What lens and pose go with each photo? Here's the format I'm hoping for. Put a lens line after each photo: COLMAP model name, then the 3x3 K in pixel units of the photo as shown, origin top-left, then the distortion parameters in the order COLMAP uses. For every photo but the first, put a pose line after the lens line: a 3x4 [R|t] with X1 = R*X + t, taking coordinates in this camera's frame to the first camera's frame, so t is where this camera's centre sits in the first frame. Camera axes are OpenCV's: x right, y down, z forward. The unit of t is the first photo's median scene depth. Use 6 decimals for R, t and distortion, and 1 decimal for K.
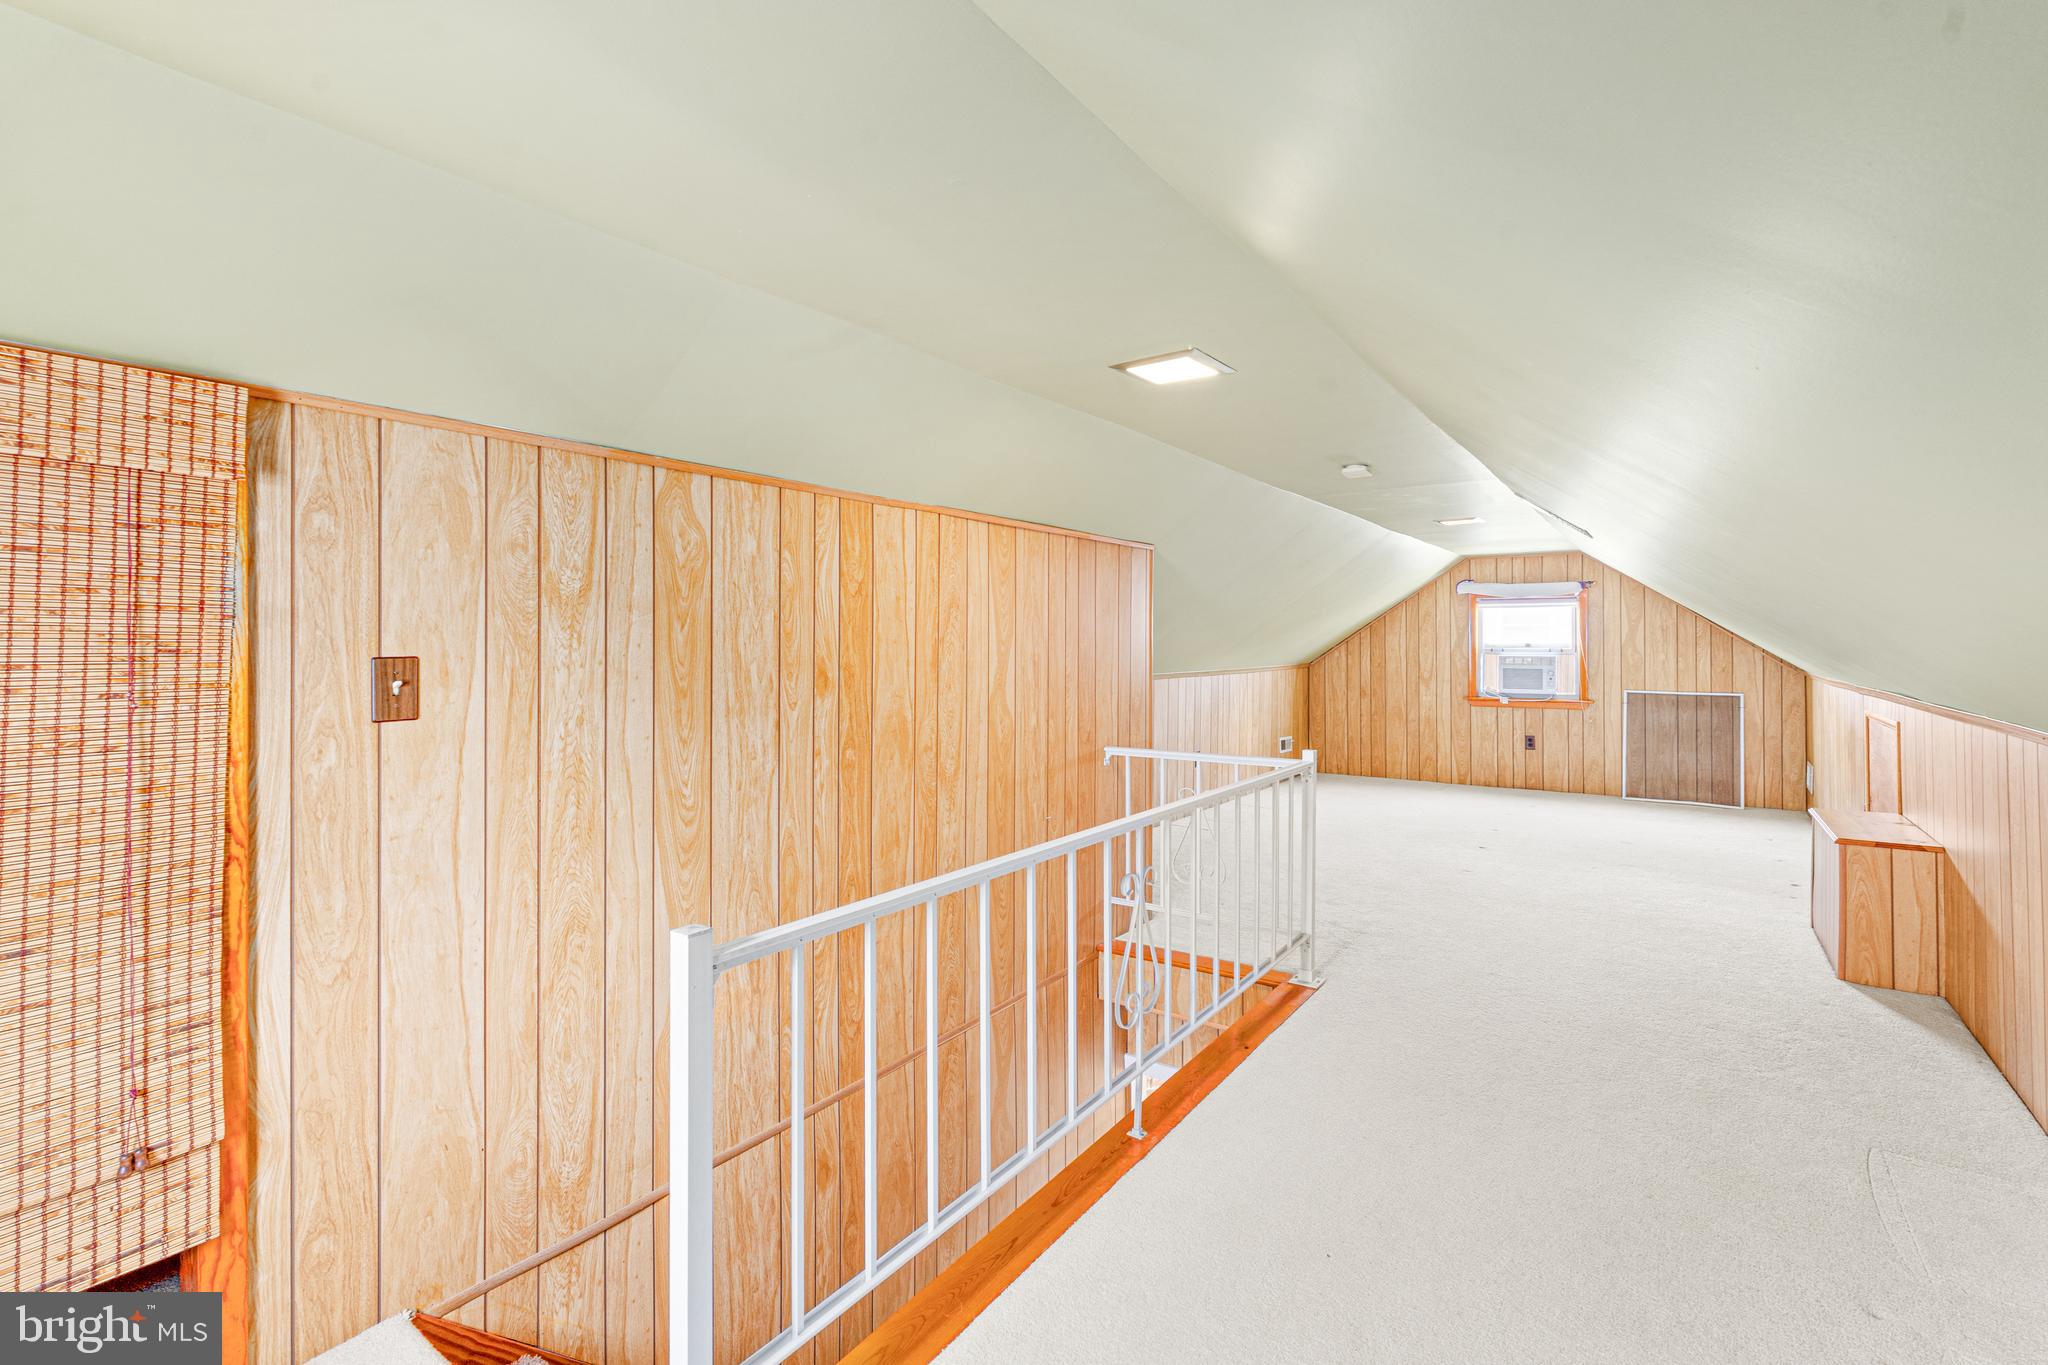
lens RADIAL K [[933.9, 0, 1032.9], [0, 933.9, 656.5], [0, 0, 1]] dist [-0.000669, -0.000049]
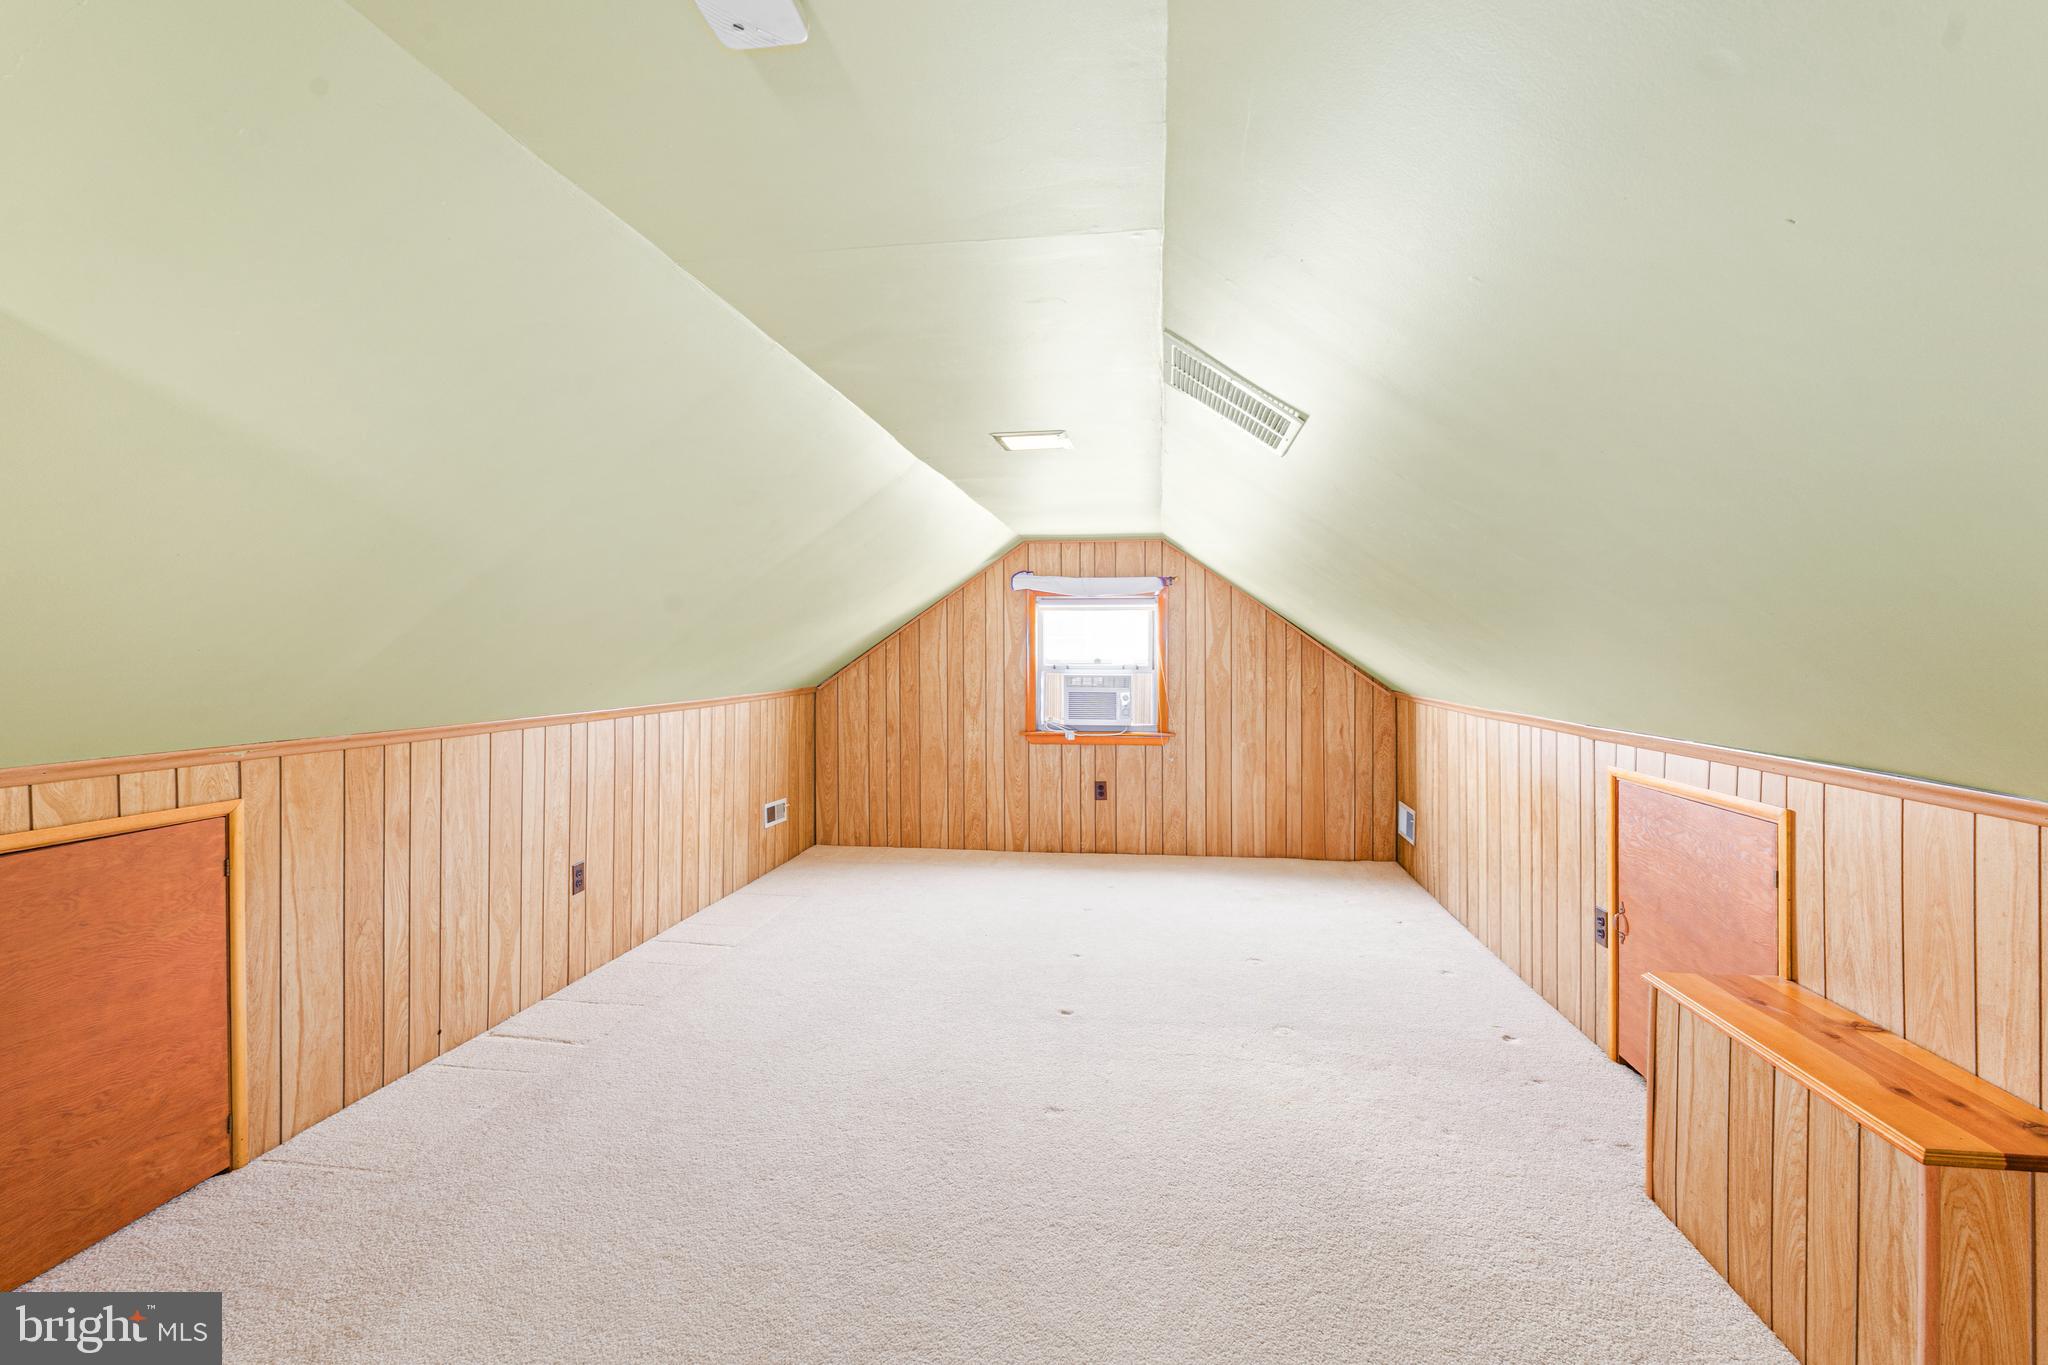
lens RADIAL K [[933.9, 0, 1032.9], [0, 933.9, 656.5], [0, 0, 1]] dist [-0.000669, -0.000049]
pose [[0.892032, 0.000086, 0.451972, 0.143404], [0.004906, 0.999939, -0.009872, -0.008510], [-0.451945, 0.011024, 0.891978, 0.351863]]
